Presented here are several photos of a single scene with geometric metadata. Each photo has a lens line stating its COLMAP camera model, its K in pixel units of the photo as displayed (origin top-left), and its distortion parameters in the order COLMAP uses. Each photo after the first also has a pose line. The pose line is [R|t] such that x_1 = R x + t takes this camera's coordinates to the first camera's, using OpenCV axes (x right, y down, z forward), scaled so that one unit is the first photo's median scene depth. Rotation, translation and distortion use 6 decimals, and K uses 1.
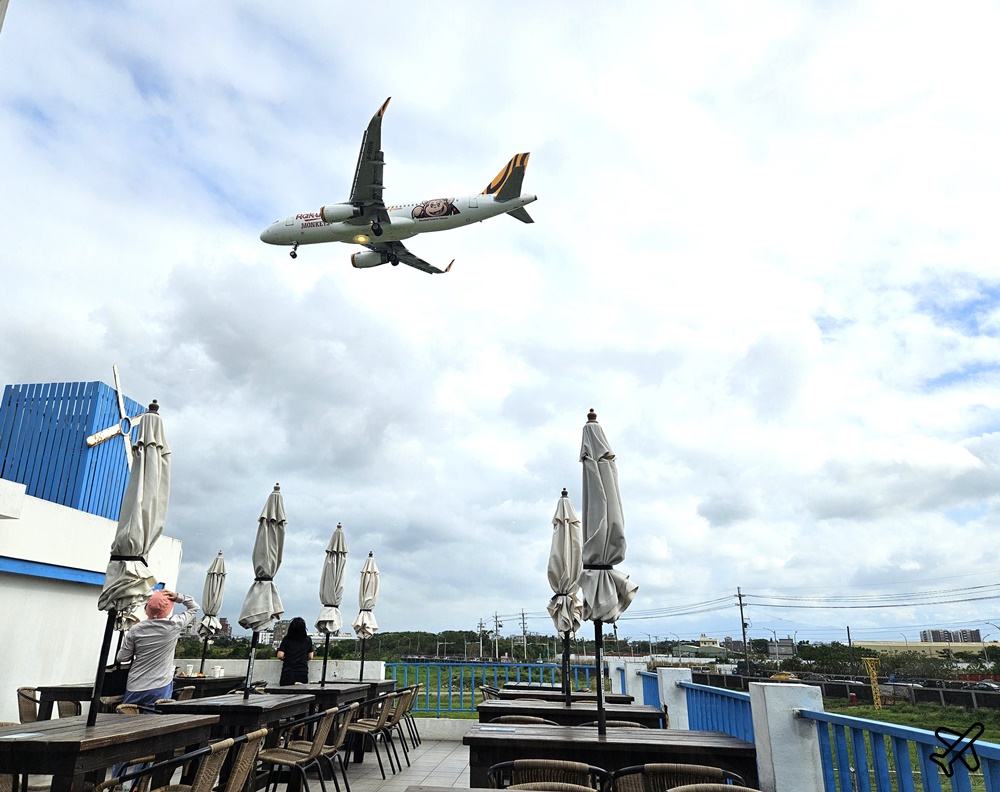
lens RADIAL K [[780.5, 0, 478.3], [0, 780.5, 396.7], [0, 0, 1]] dist [0.064700, -0.001496]
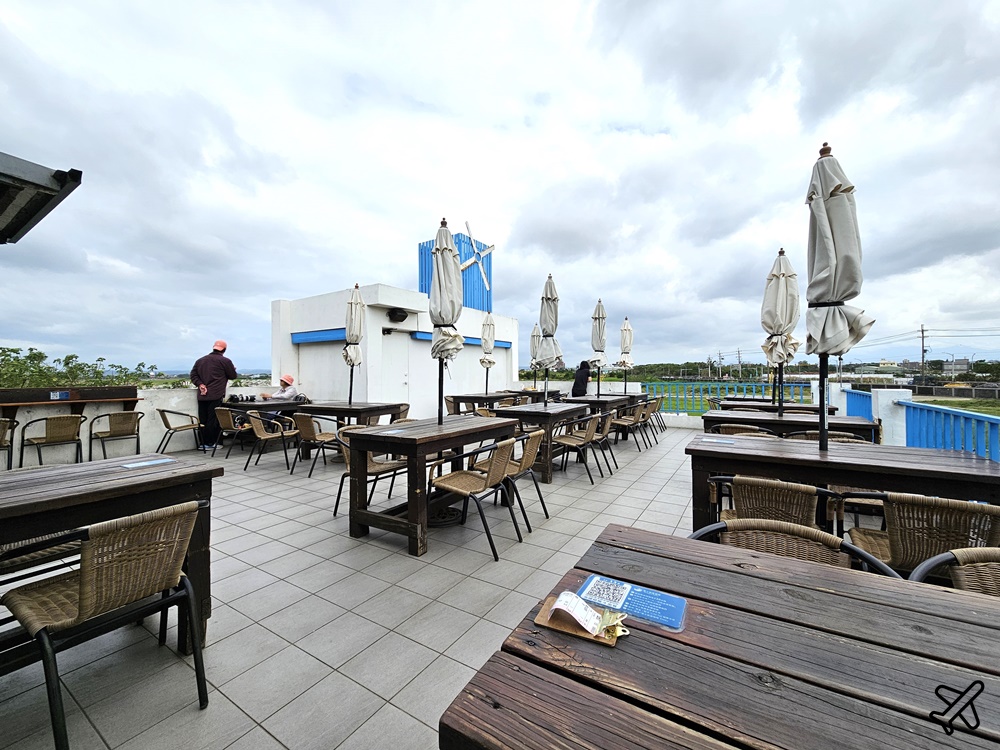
lens RADIAL K [[408.1, 0, 491.6], [0, 408.1, 374.0], [0, 0, 1]] dist [-0.000181, -0.006819]
pose [[0.882374, -0.016167, -0.470270, 0.009146], [0.160383, 0.949898, 0.268273, 0.060415], [0.442372, -0.312140, 0.840759, 0.218747]]
